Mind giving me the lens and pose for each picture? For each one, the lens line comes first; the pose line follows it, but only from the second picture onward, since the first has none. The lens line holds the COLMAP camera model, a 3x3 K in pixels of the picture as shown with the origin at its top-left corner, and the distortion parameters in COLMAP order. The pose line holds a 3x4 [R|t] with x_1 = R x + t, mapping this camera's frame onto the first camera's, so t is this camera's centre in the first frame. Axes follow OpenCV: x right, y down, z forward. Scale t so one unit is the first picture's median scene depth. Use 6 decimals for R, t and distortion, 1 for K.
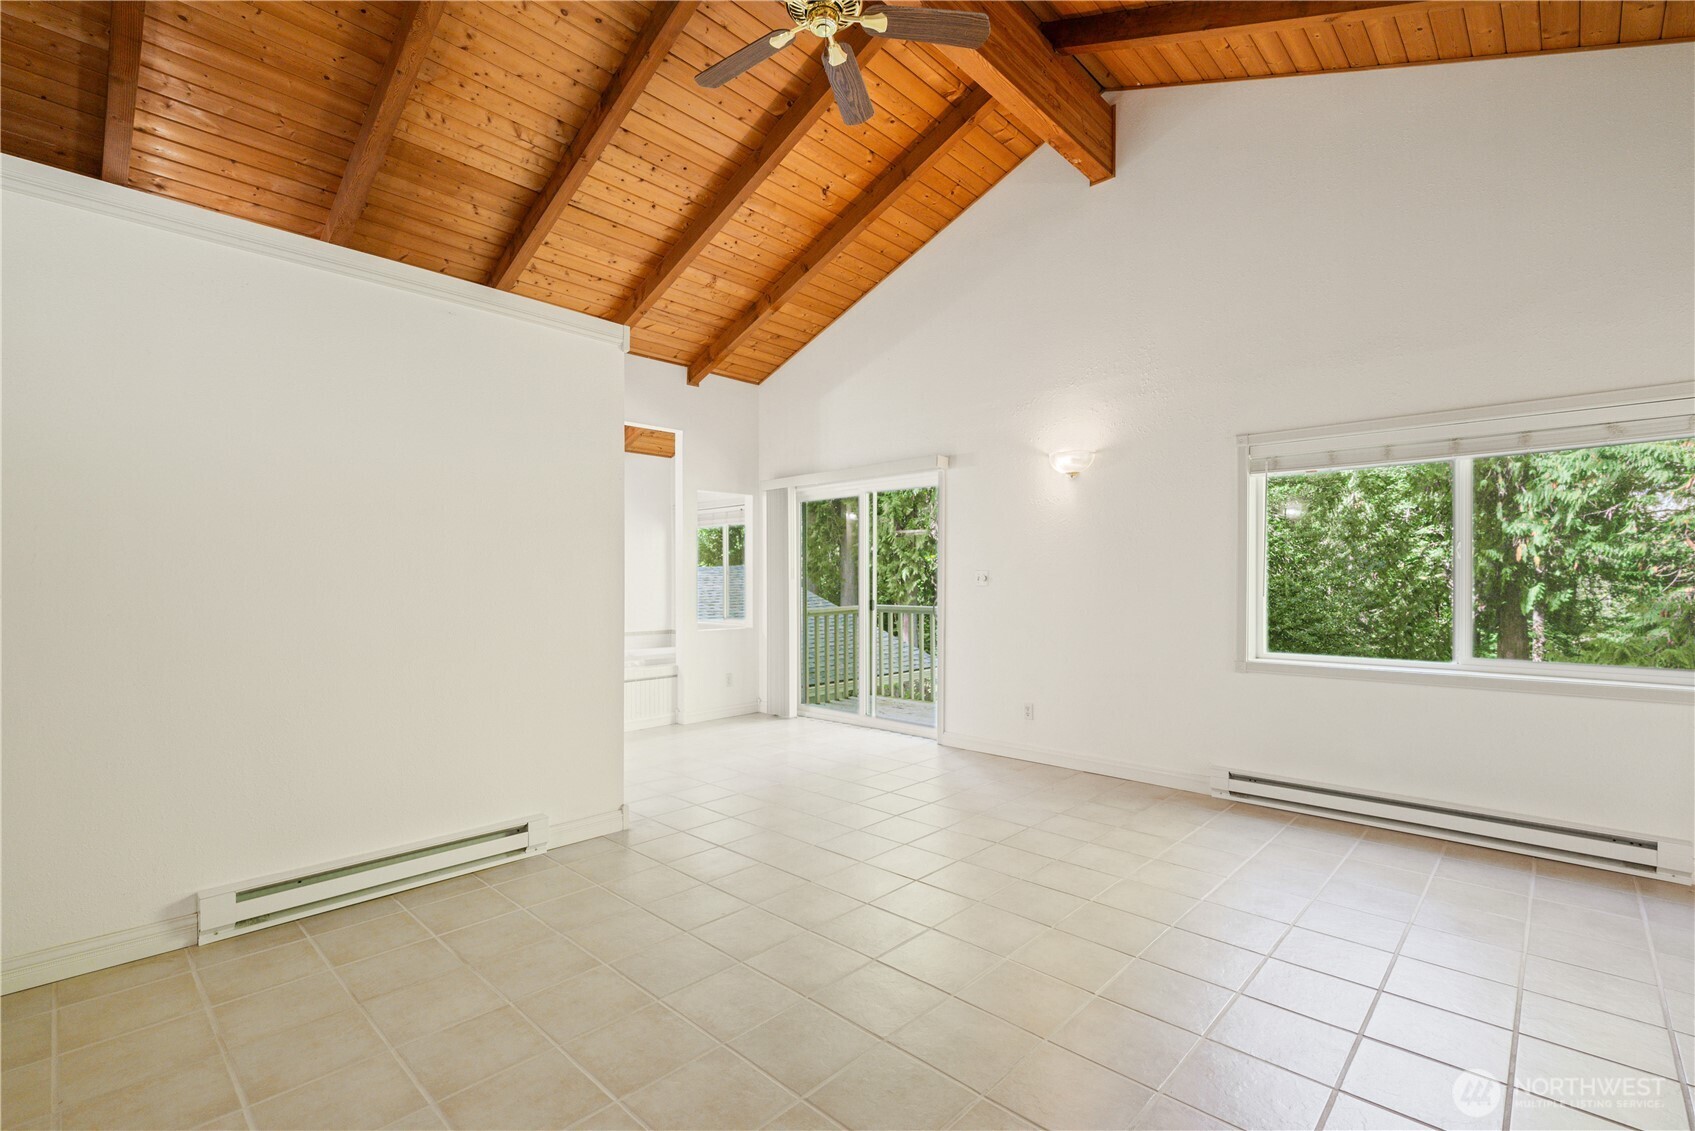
lens RADIAL K [[761.9, 0, 868.9], [0, 761.9, 597.2], [0, 0, 1]] dist [0.002674, 0.000267]
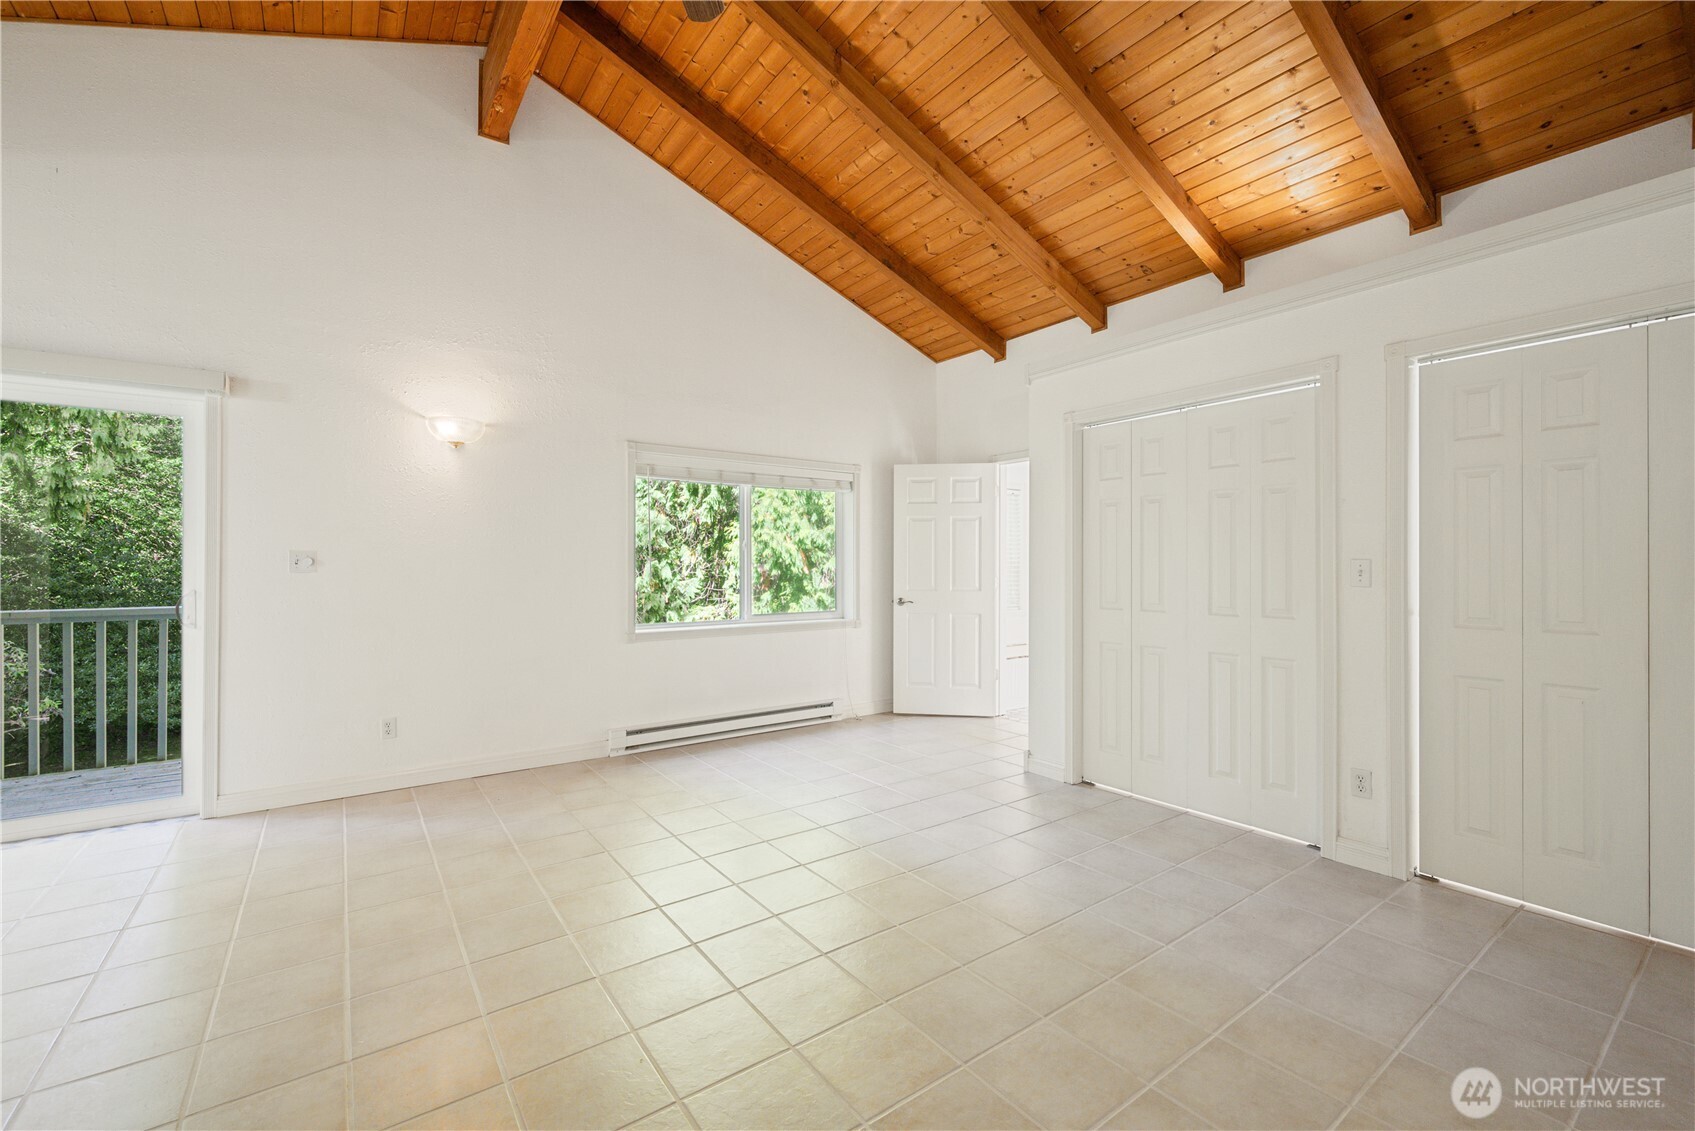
lens RADIAL K [[702.4, 0, 847.5], [0, 702.4, 565.5], [0, 0, 1]] dist [0.003298, 0.000804]
pose [[0.199661, -0.001066, 0.979864, -0.486429], [0.020705, 0.999781, -0.003131, -0.009864], [-0.979646, 0.020913, 0.199640, 0.438311]]
